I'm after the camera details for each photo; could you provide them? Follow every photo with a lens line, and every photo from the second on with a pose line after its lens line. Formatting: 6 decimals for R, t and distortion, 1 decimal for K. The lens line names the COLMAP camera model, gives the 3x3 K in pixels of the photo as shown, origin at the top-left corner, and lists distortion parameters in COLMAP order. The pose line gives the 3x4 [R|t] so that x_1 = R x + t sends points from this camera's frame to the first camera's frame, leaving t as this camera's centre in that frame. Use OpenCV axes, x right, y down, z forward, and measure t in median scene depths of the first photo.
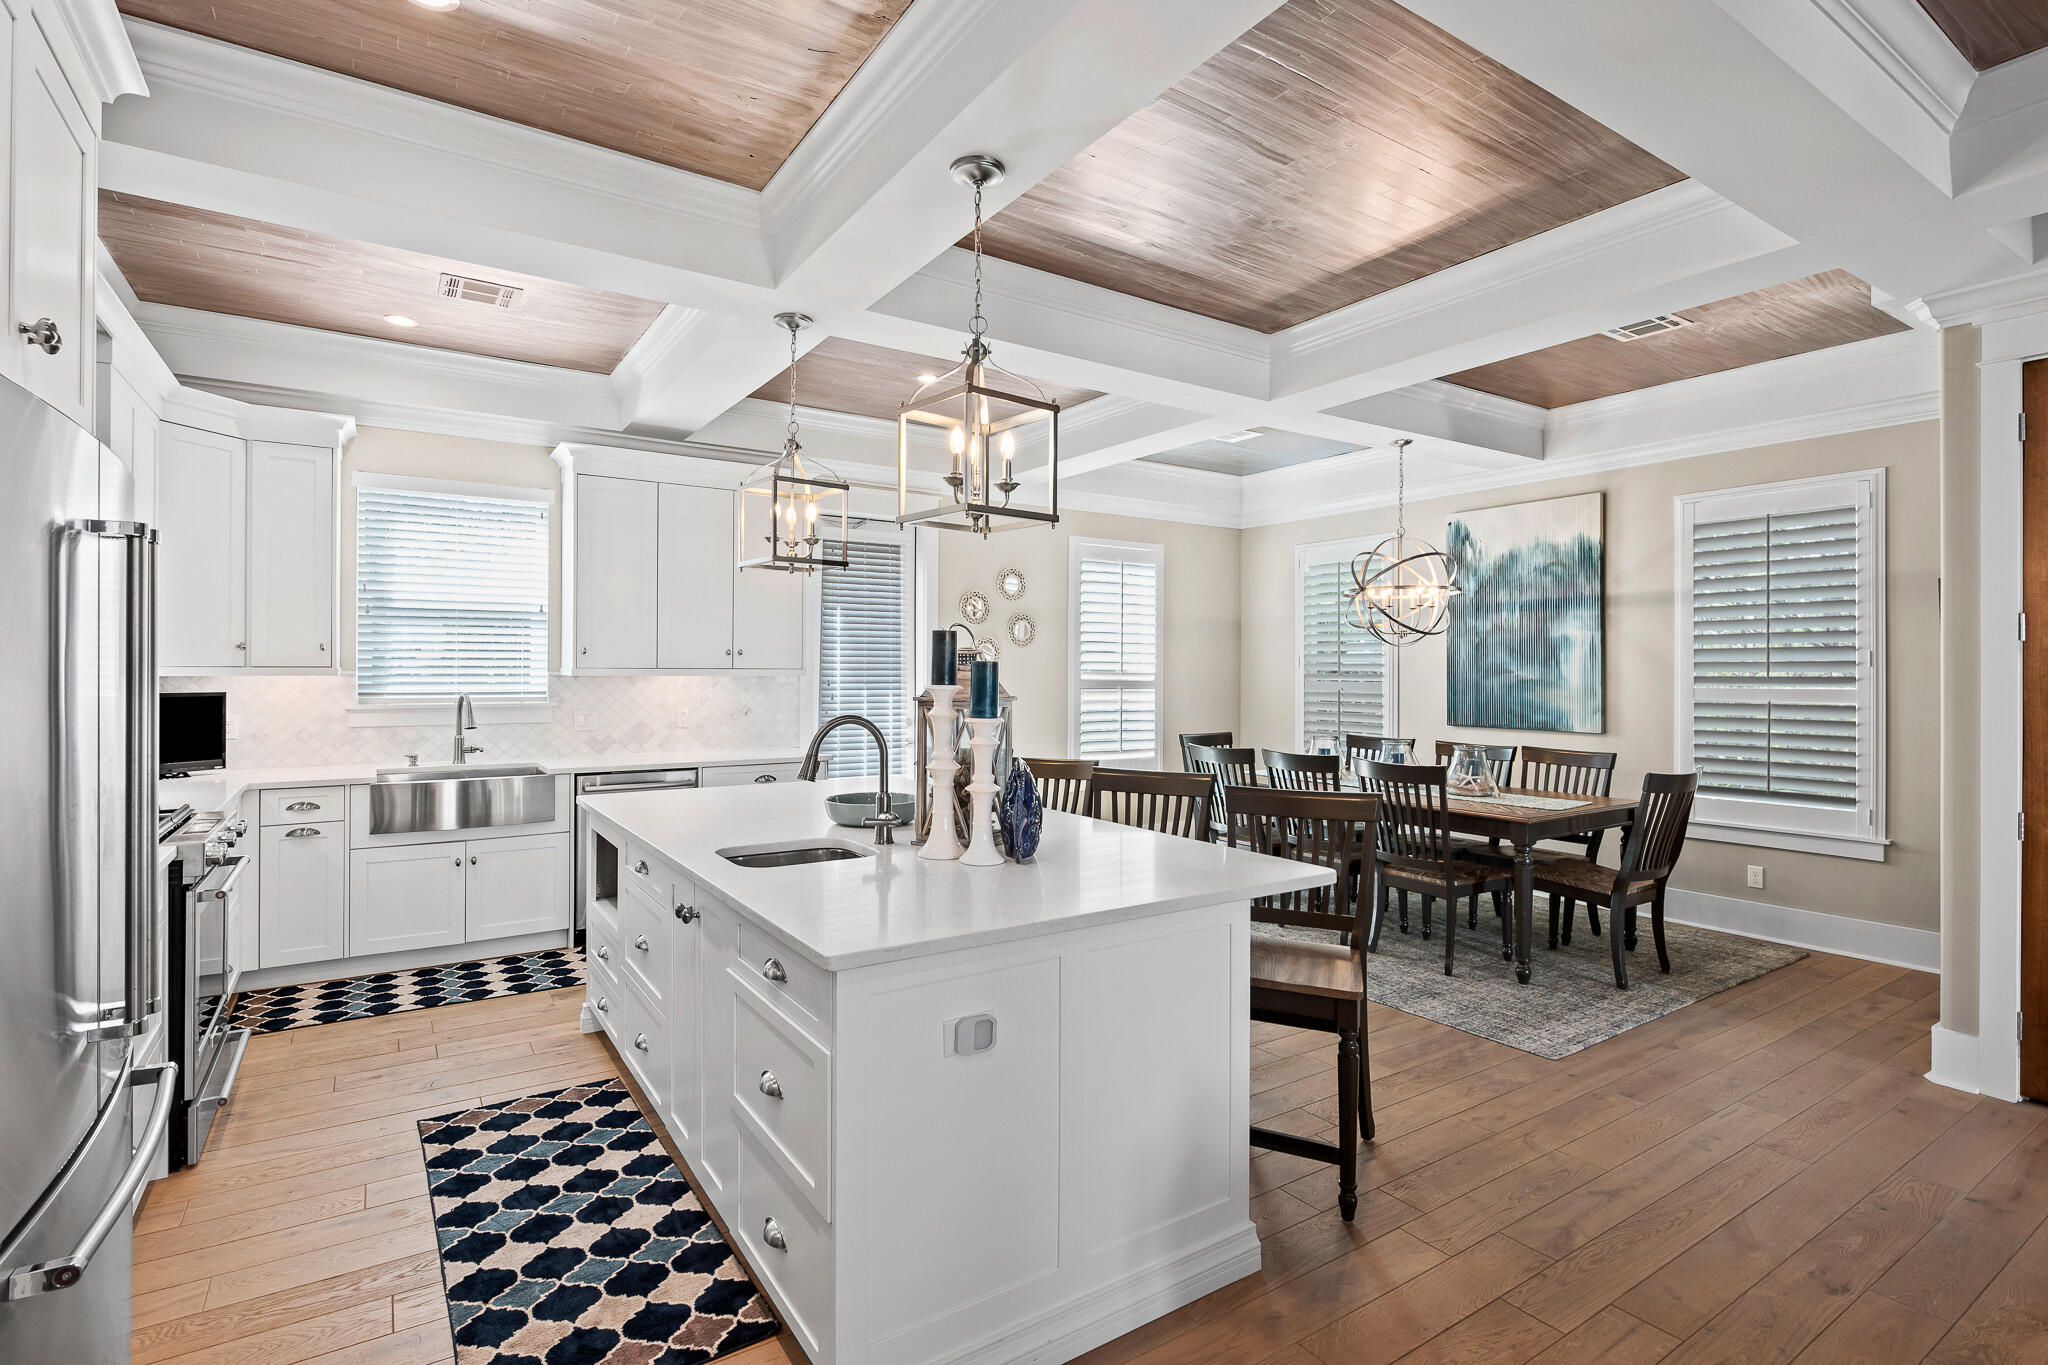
lens RADIAL K [[961.7, 0, 1012.0], [0, 961.7, 677.0], [0, 0, 1]] dist [-0.001666, -0.000166]
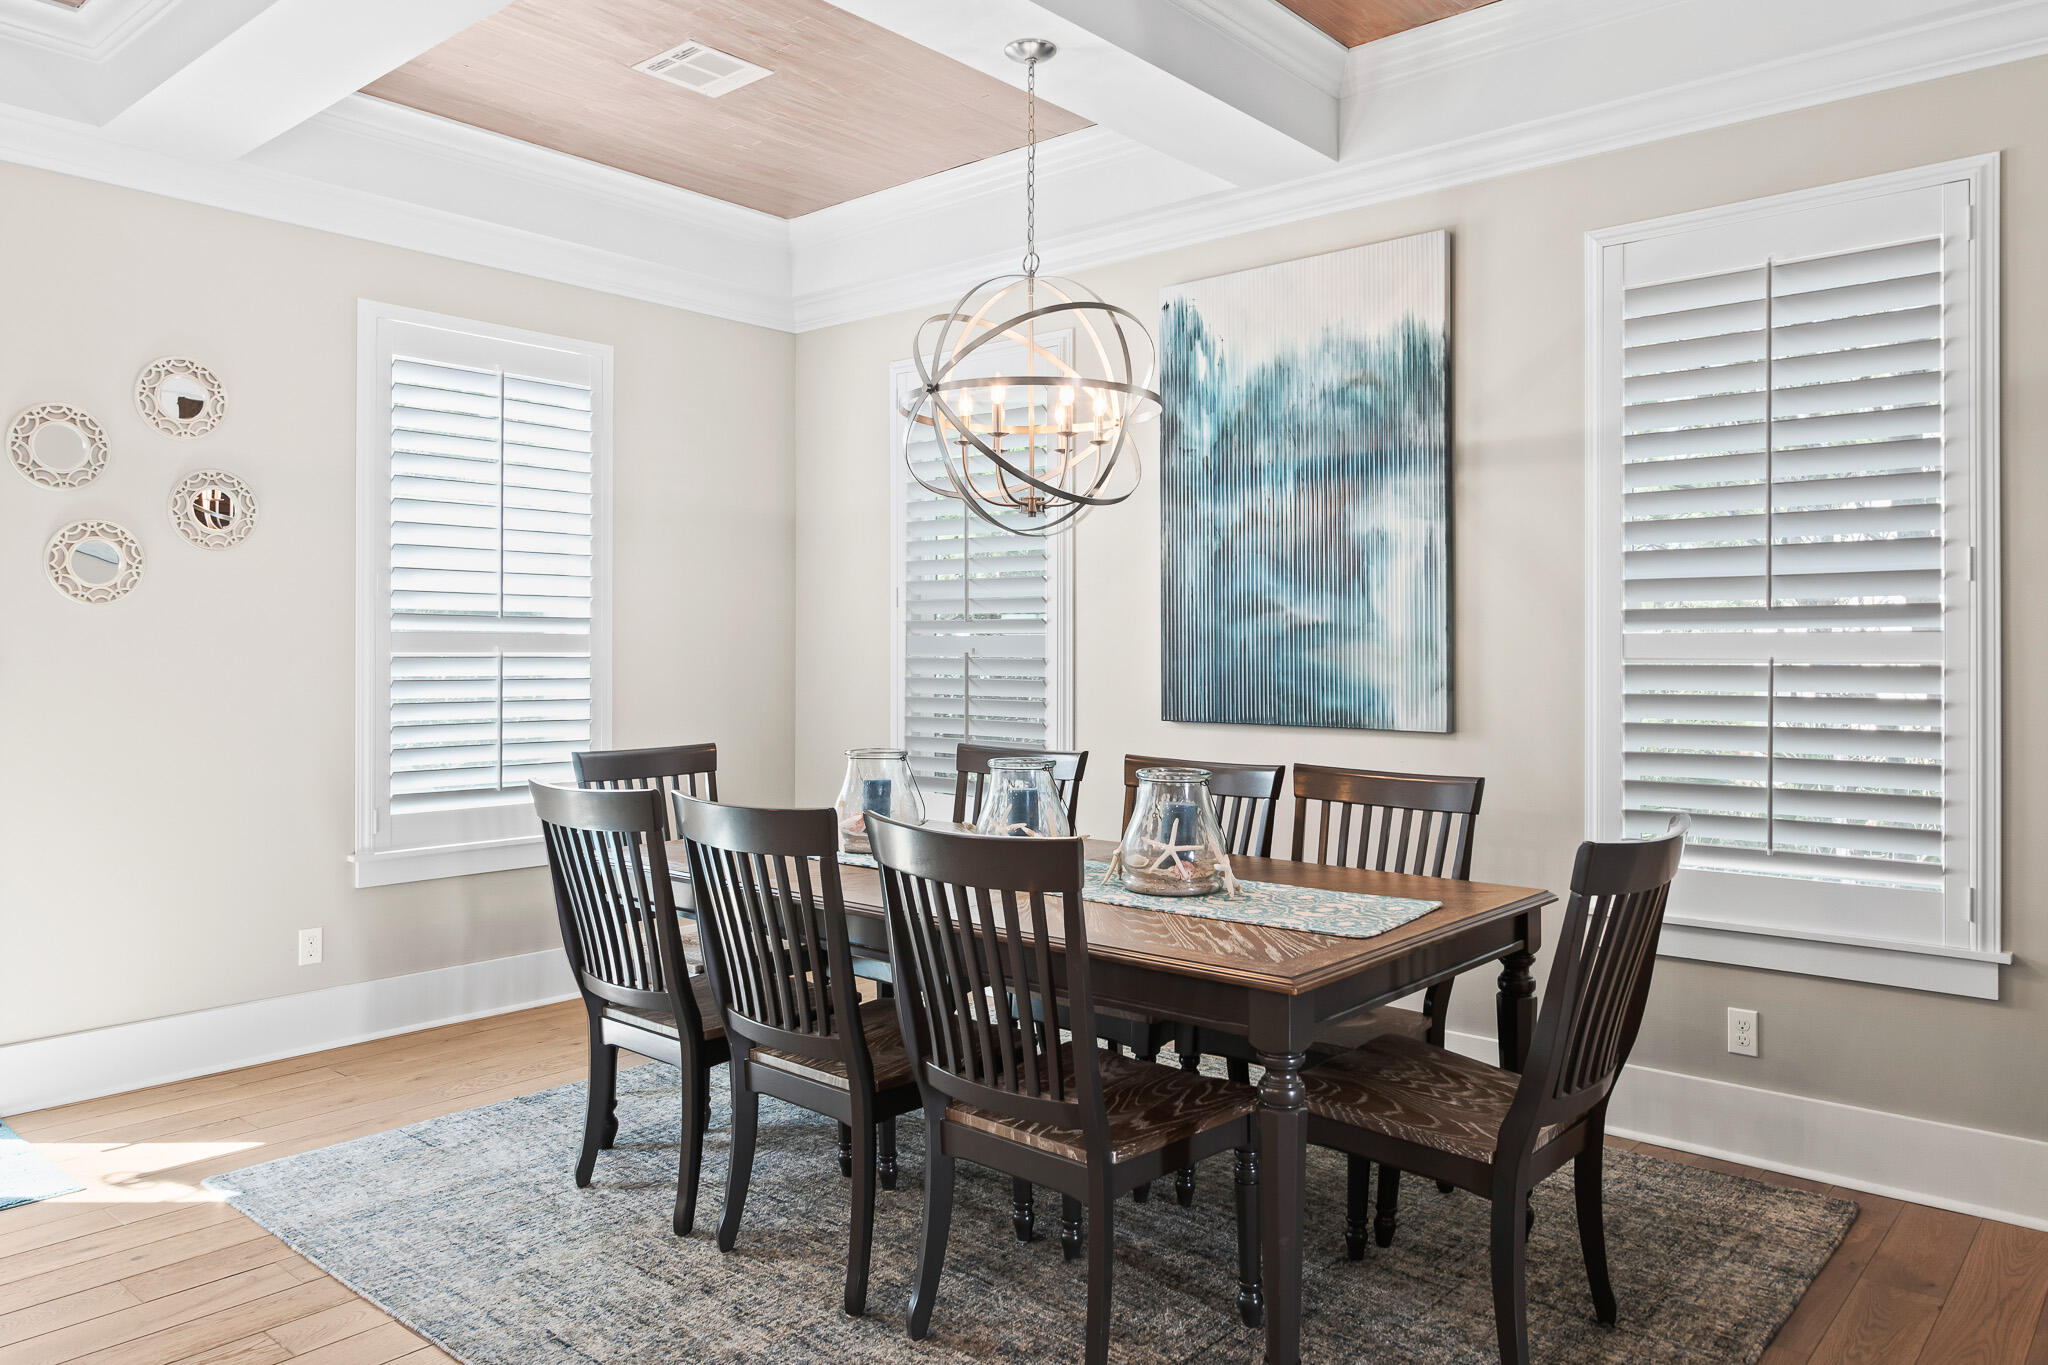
lens RADIAL K [[1398.3, 0, 1029.1], [0, 1398.3, 669.1], [0, 0, 1]] dist [0.021737, -0.001176]
pose [[0.961450, -0.006905, 0.274892, 0.220277], [0.004408, 0.999943, 0.009700, 0.019171], [-0.274943, -0.008114, 0.961426, 0.384752]]
